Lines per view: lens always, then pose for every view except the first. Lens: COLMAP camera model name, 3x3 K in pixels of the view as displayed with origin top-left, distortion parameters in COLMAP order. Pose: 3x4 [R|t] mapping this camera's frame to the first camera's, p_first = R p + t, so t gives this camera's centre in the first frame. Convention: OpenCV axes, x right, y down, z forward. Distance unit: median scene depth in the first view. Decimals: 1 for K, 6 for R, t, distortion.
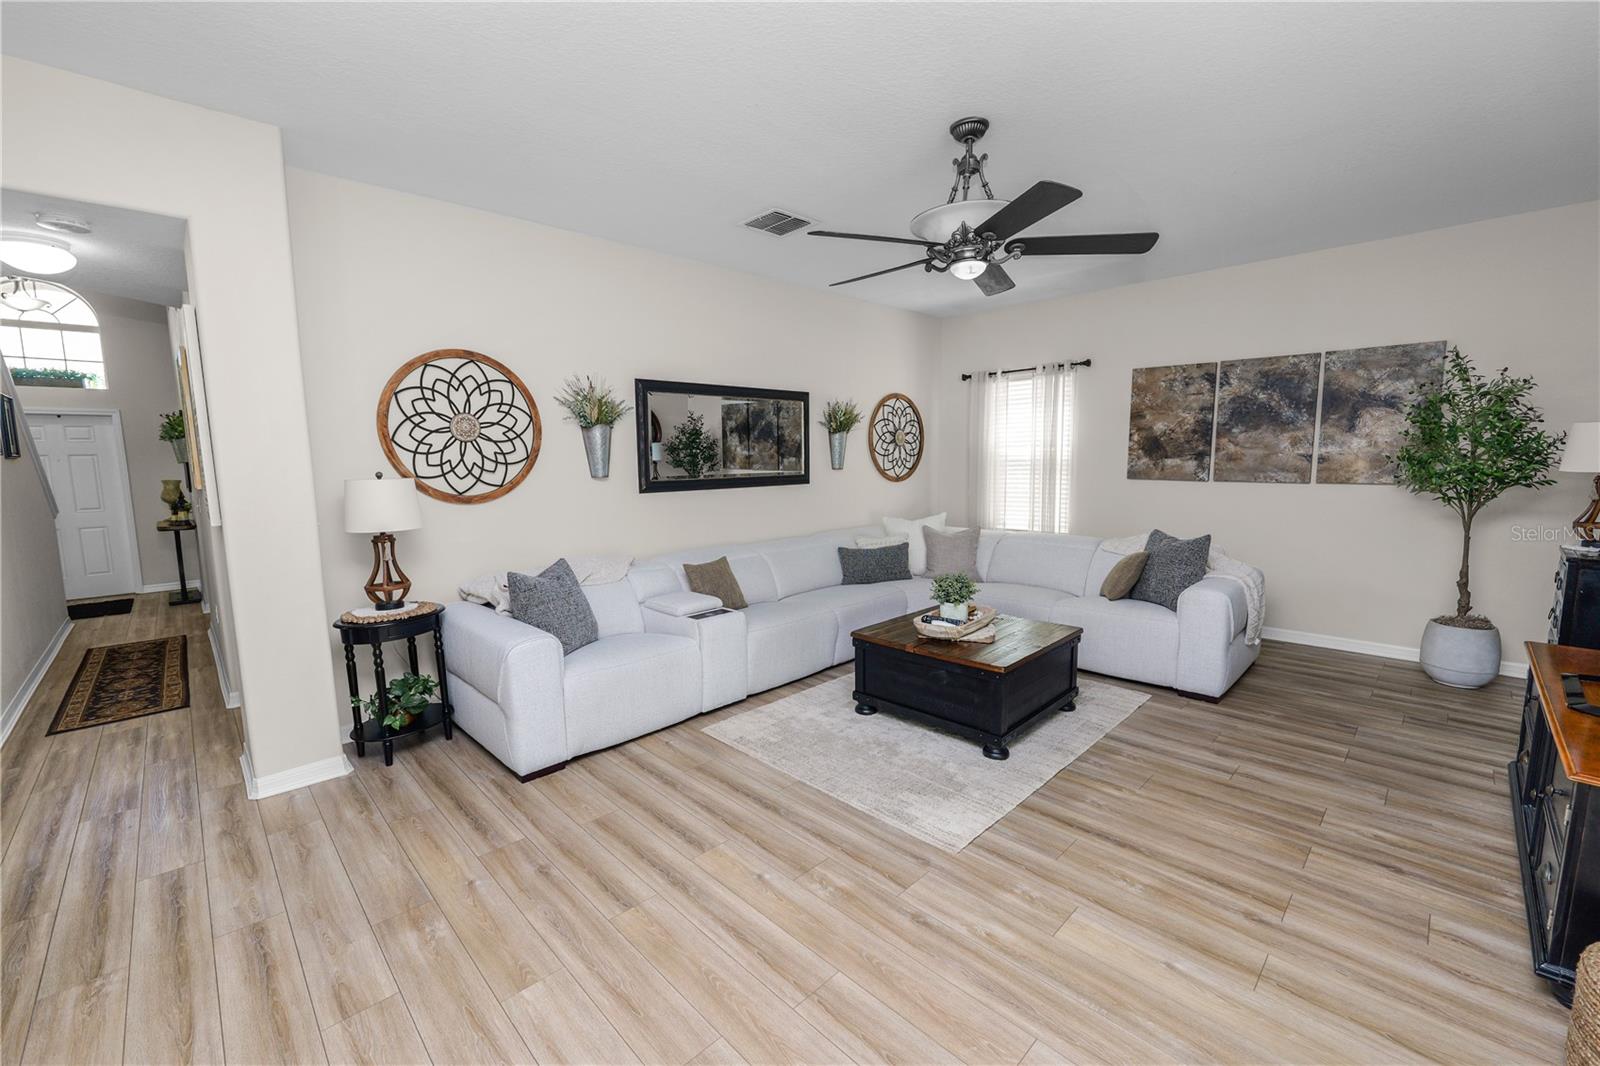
lens RADIAL K [[651.7, 0, 802.0], [0, 651.7, 535.5], [0, 0, 1]] dist [-0.013559, 0.001172]
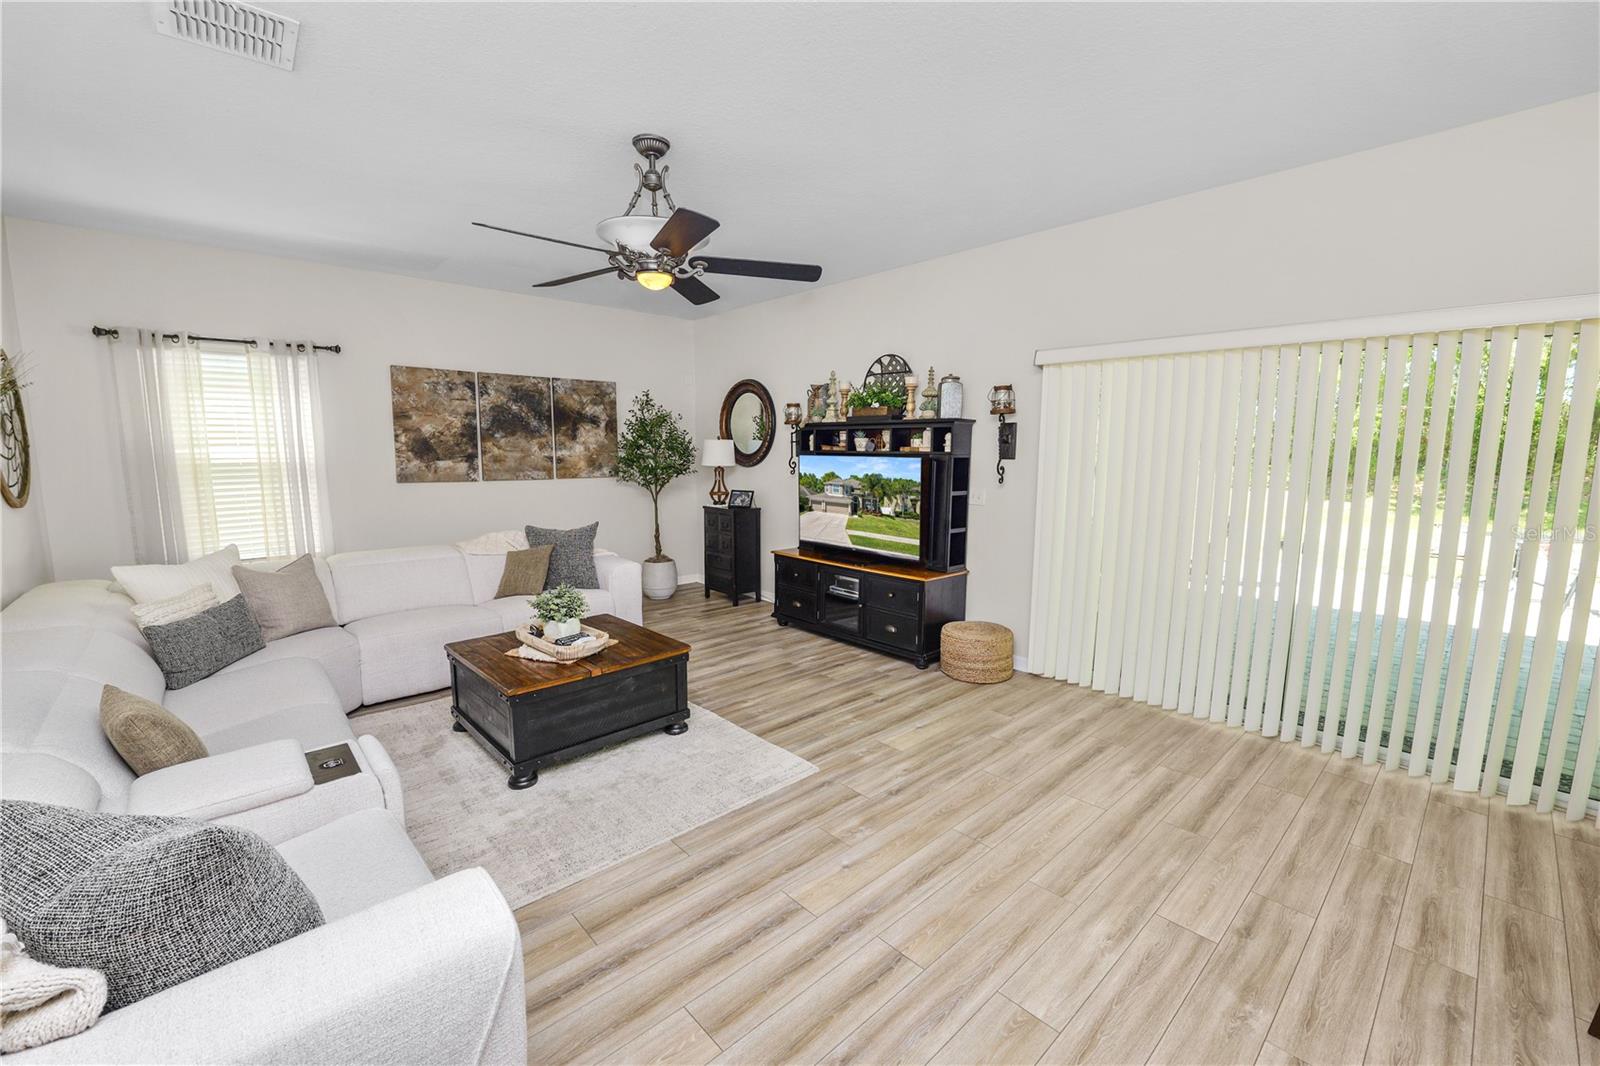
lens RADIAL K [[651.7, 0, 803.0], [0, 651.7, 536.9], [0, 0, 1]] dist [-0.013559, 0.001172]
pose [[0.032787, -0.121409, 0.992061, -0.620316], [0.119718, 0.985925, 0.116702, -0.074064], [-0.992266, 0.114941, 0.046860, 0.576917]]
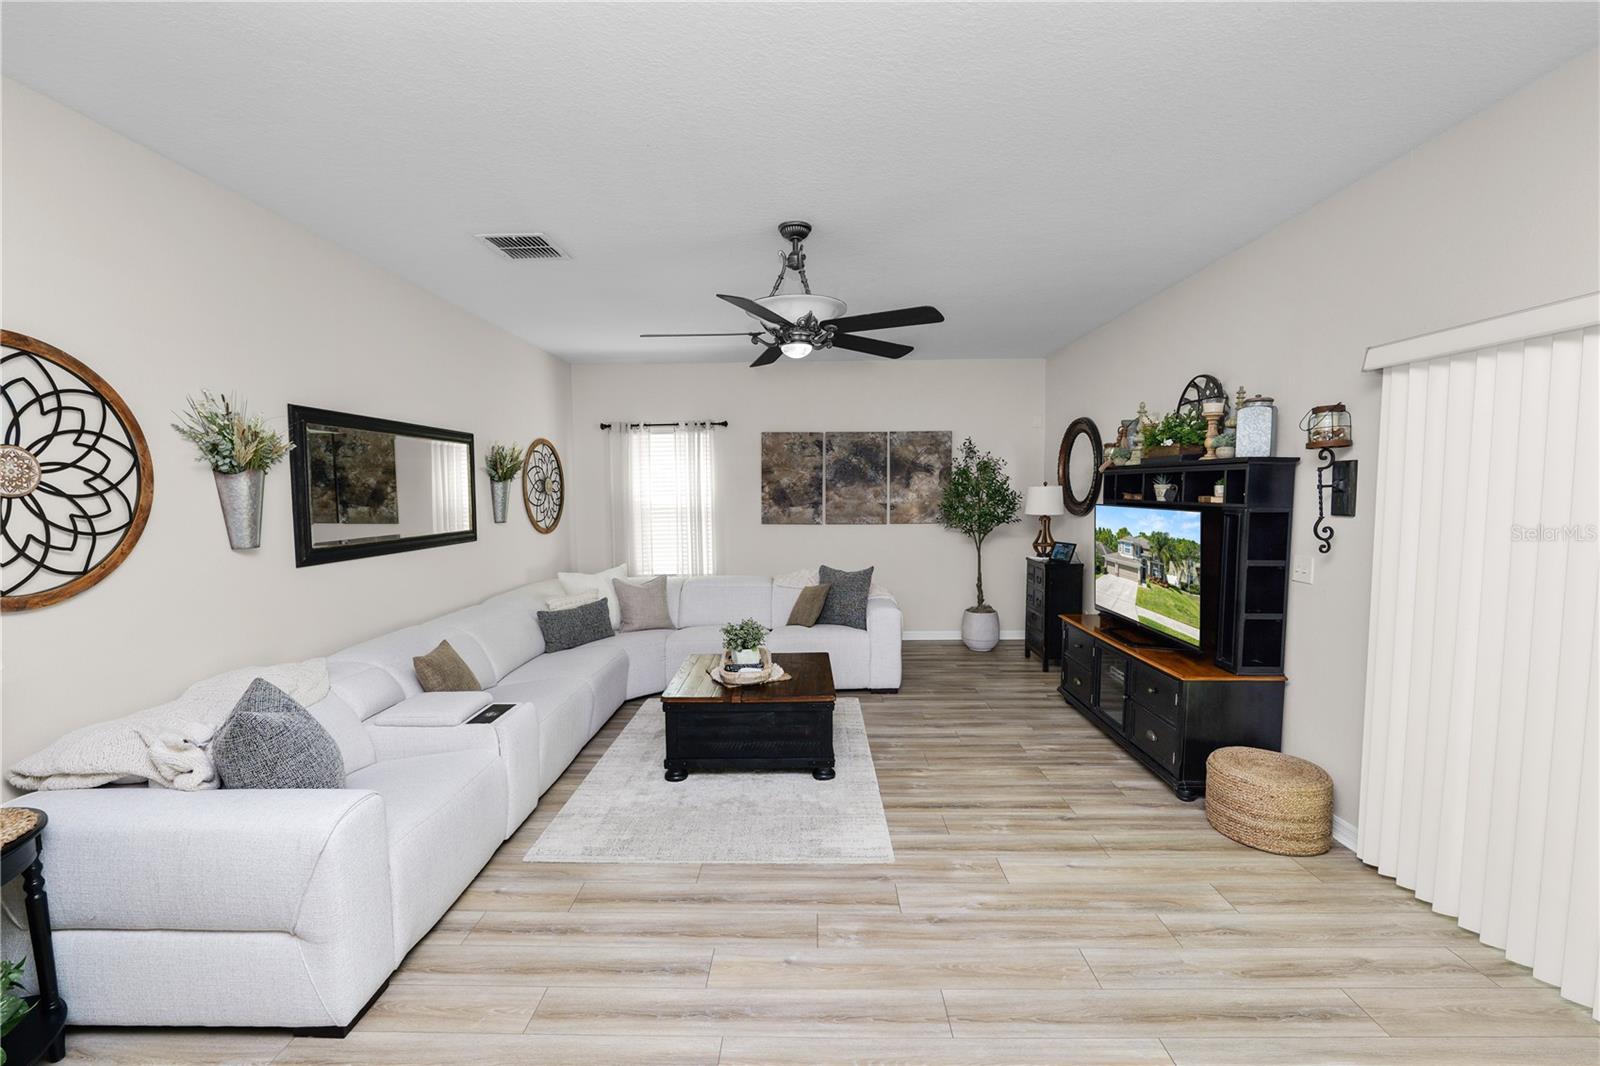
lens RADIAL K [[651.7, 0, 801.0], [0, 651.7, 536.6], [0, 0, 1]] dist [-0.013559, 0.001172]
pose [[0.714210, -0.042472, 0.698642, -0.413498], [0.084589, 0.996079, -0.025919, -0.041319], [-0.694802, 0.077609, 0.715002, 0.157001]]
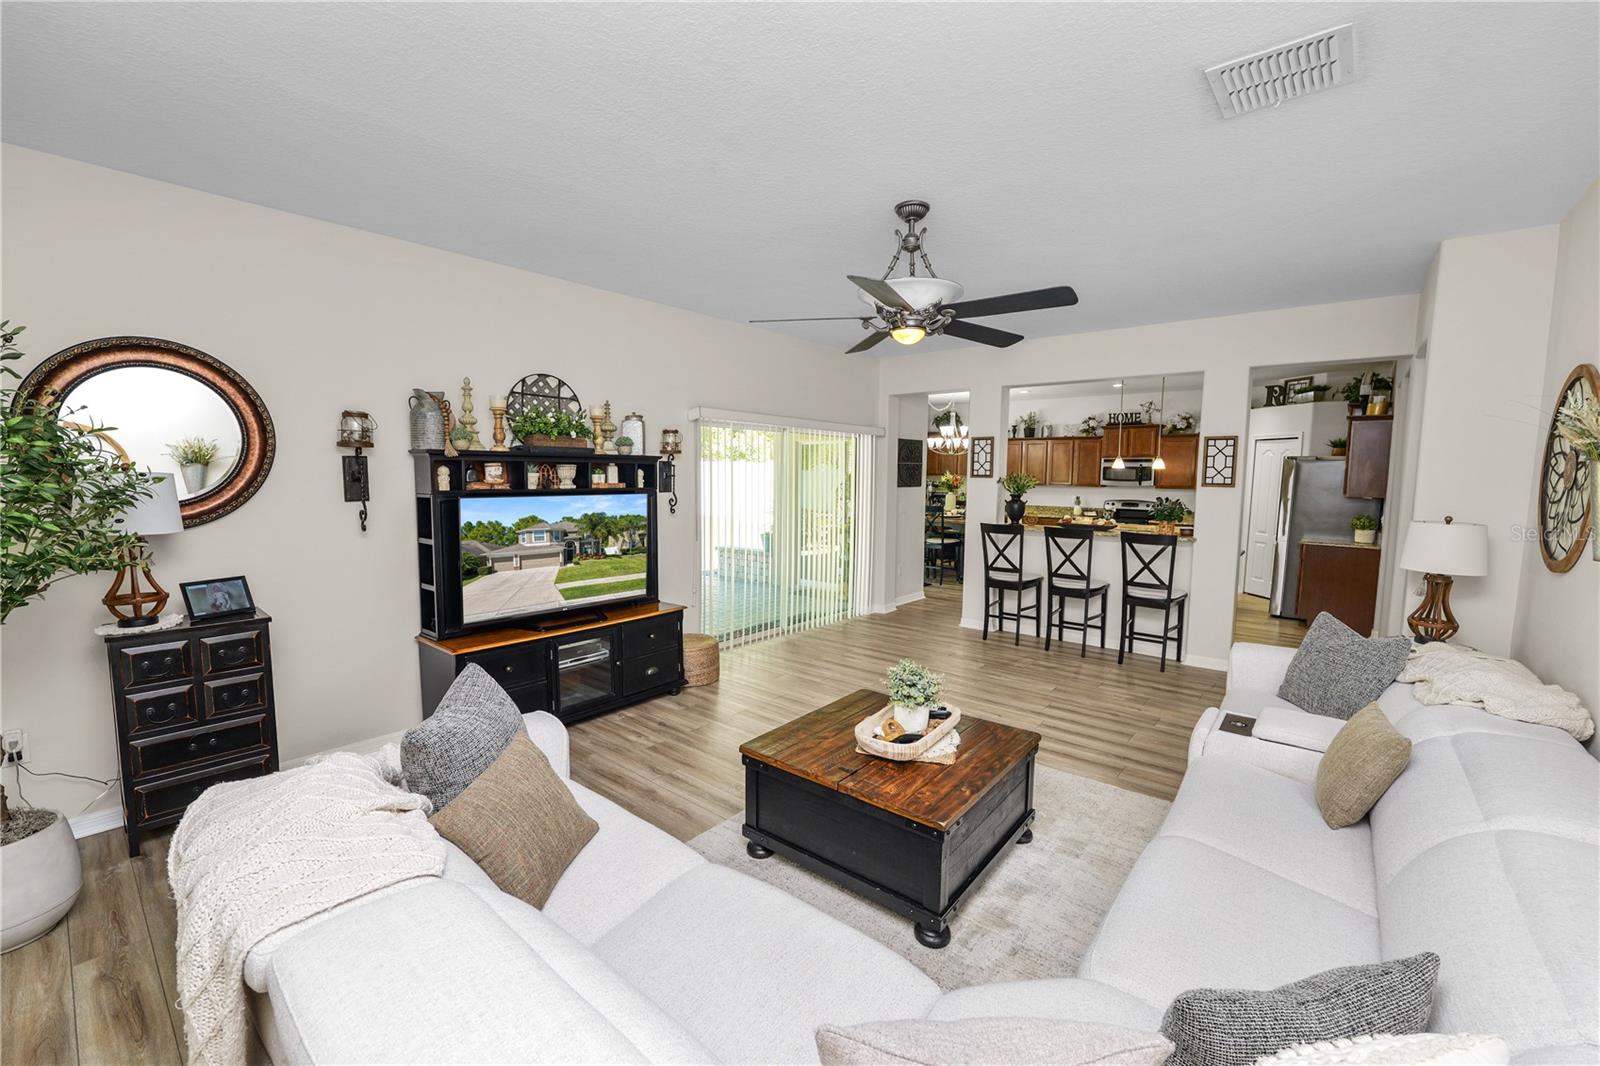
lens RADIAL K [[651.7, 0, 804.6], [0, 651.7, 533.8], [0, 0, 1]] dist [-0.013559, 0.001172]
pose [[-0.994734, 0.012466, -0.101729, 0.410296], [-0.009962, 0.976116, 0.217021, -0.238205], [0.102005, 0.216892, -0.970852, 1.599631]]
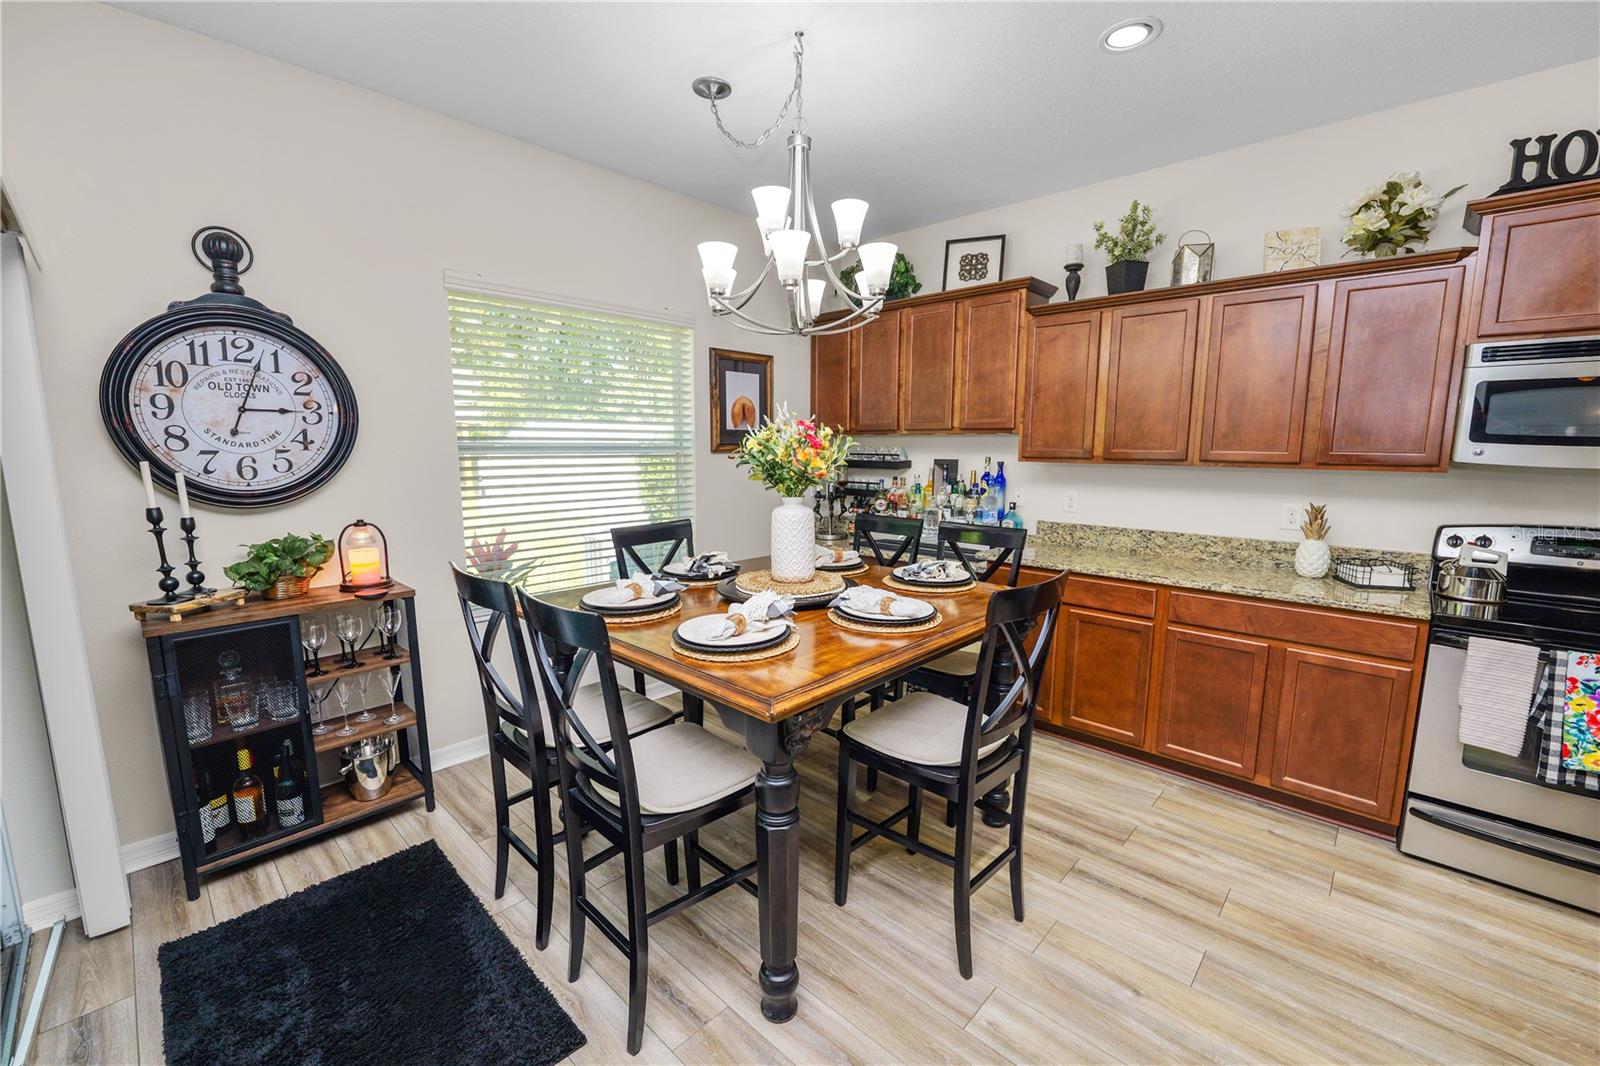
lens RADIAL K [[651.7, 0, 802.0], [0, 651.7, 537.3], [0, 0, 1]] dist [-0.013559, 0.001172]
pose [[-0.999148, 0.016238, -0.037955, -0.445110], [0.005637, 0.964444, 0.264226, 0.041248], [0.040895, 0.263787, -0.963714, -0.362730]]
